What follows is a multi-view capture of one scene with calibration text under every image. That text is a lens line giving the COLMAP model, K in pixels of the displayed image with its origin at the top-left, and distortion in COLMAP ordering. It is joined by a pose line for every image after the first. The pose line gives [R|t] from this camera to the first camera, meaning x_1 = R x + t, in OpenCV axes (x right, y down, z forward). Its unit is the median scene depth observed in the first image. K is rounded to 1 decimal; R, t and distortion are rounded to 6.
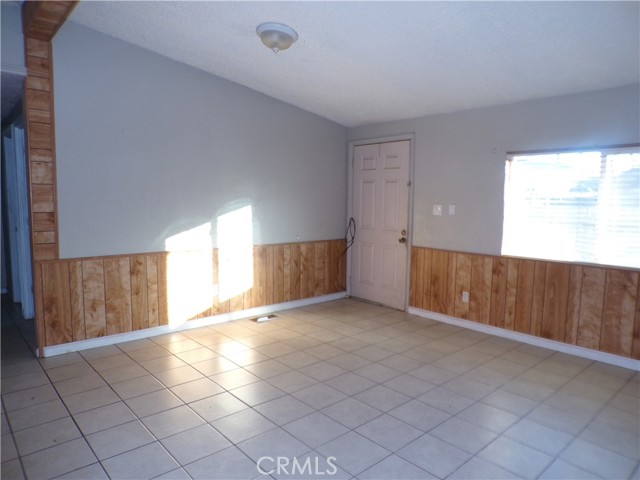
lens RADIAL K [[436.3, 0, 320.0], [0, 436.3, 240.0], [0, 0, 1]] dist [-0.044266, 0.028604]
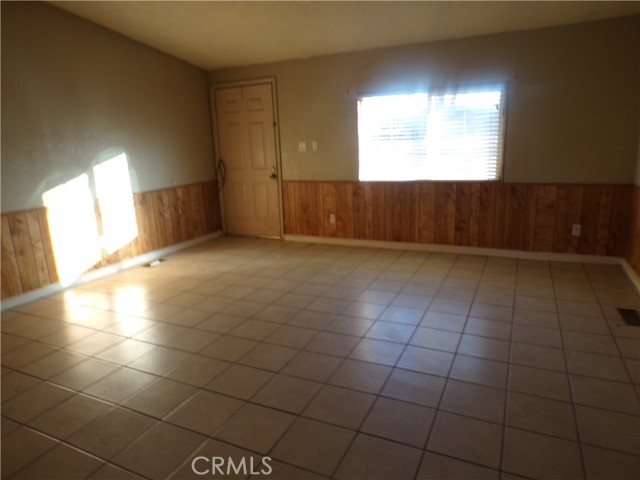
lens RADIAL K [[436.3, 0, 320.0], [0, 436.3, 240.0], [0, 0, 1]] dist [-0.044266, 0.028604]
pose [[0.921250, -0.134098, 0.365125, -0.140048], [0.088073, 0.986228, 0.139988, 0.017045], [-0.378869, -0.096806, 0.920373, -0.093984]]
